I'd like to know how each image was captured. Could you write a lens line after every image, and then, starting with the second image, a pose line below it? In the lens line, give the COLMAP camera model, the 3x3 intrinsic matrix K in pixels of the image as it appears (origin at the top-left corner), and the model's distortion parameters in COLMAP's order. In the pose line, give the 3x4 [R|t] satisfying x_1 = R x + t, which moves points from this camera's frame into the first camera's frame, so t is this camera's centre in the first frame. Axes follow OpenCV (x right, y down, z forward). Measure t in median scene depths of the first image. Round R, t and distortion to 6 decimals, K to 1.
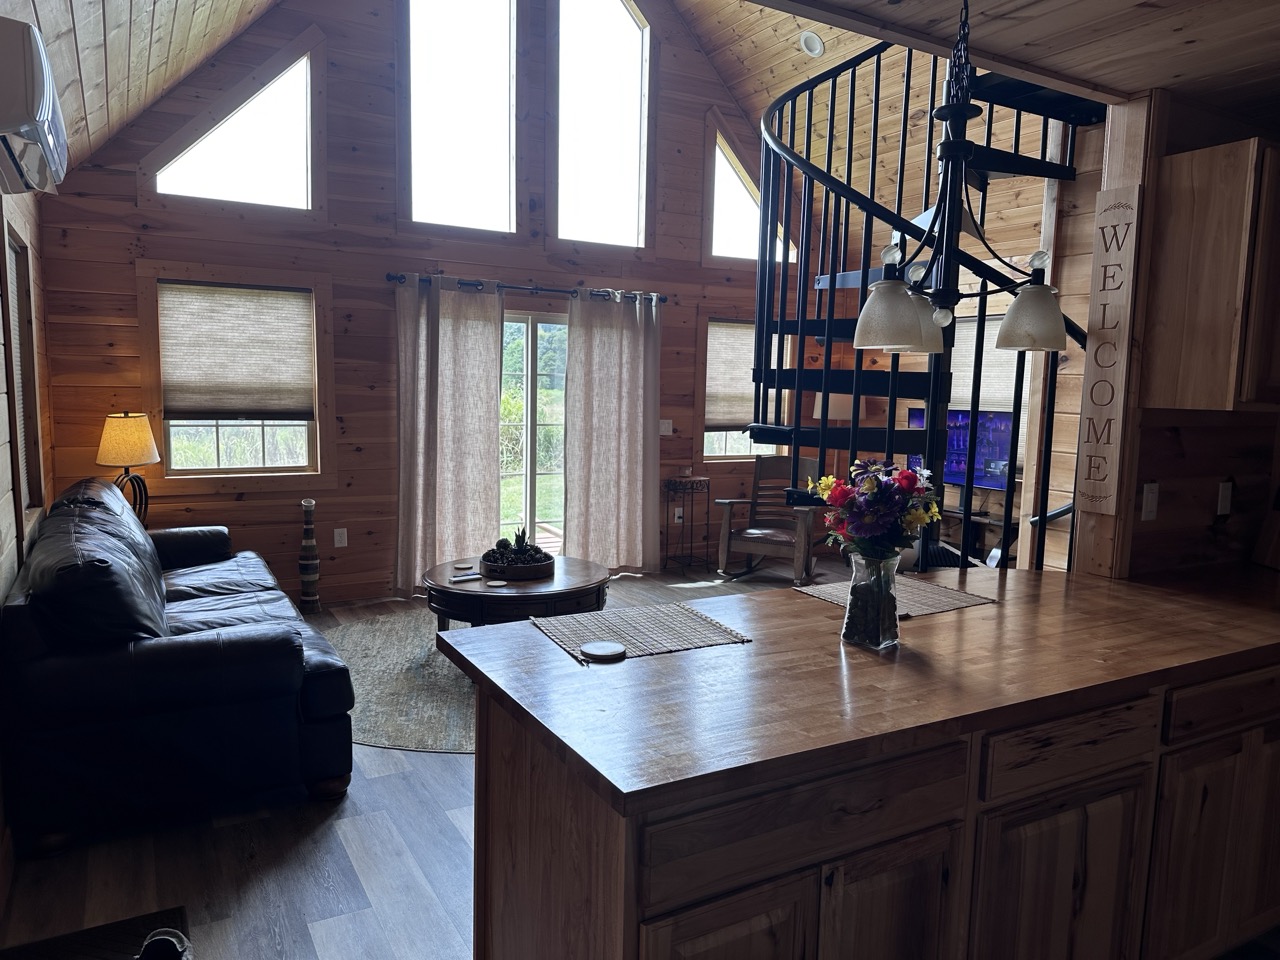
lens RADIAL K [[890.9, 0, 639.3], [0, 890.9, 486.7], [0, 0, 1]] dist [0.101840, -0.141528]
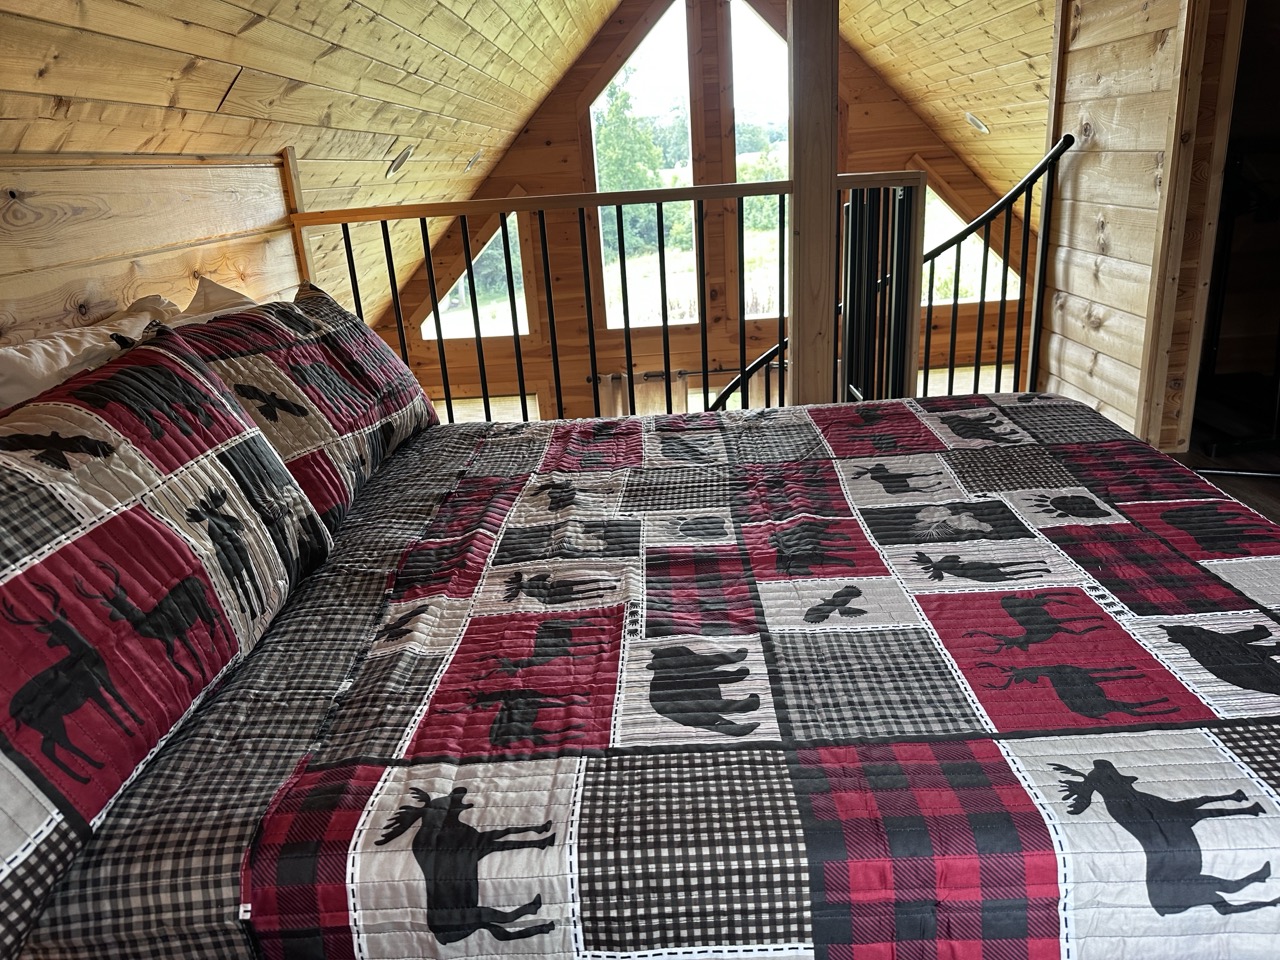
lens RADIAL K [[890.9, 0, 639.3], [0, 890.9, 486.7], [0, 0, 1]] dist [0.101840, -0.141528]
pose [[0.860196, 0.096570, -0.500737, 0.374924], [0.027412, 0.971731, 0.234493, -0.342866], [0.509226, -0.215436, 0.833232, -0.014924]]
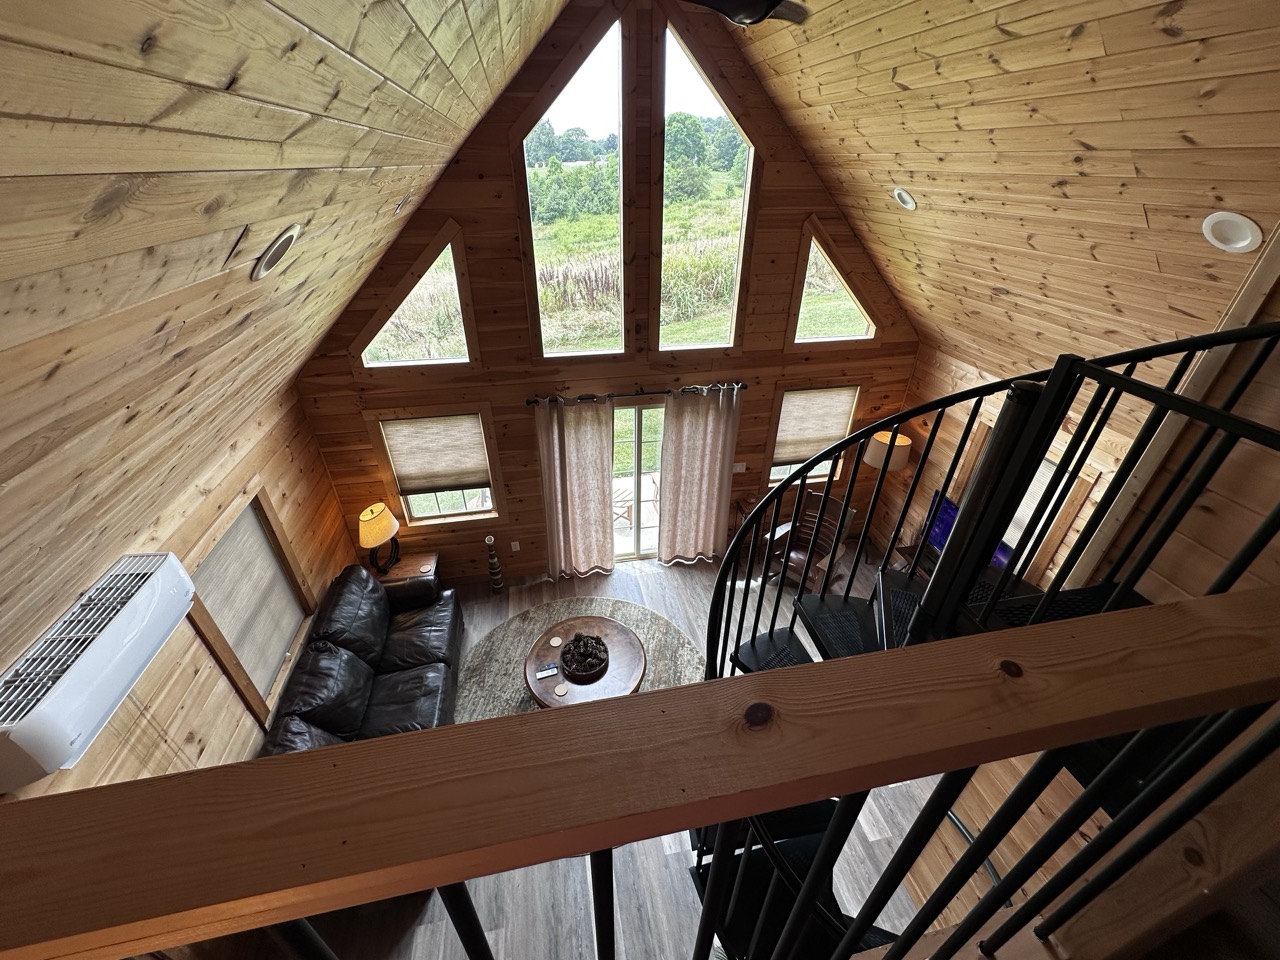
lens RADIAL K [[508.0, 0, 640.0], [0, 508.0, 480.0], [0, 0, 1]] dist [-0.000179, 0.000103]
pose [[0.950341, 0.152889, -0.271067, 0.109498], [-0.022599, 0.902610, 0.429866, -0.426915], [0.310390, -0.402394, 0.861242, 0.299805]]
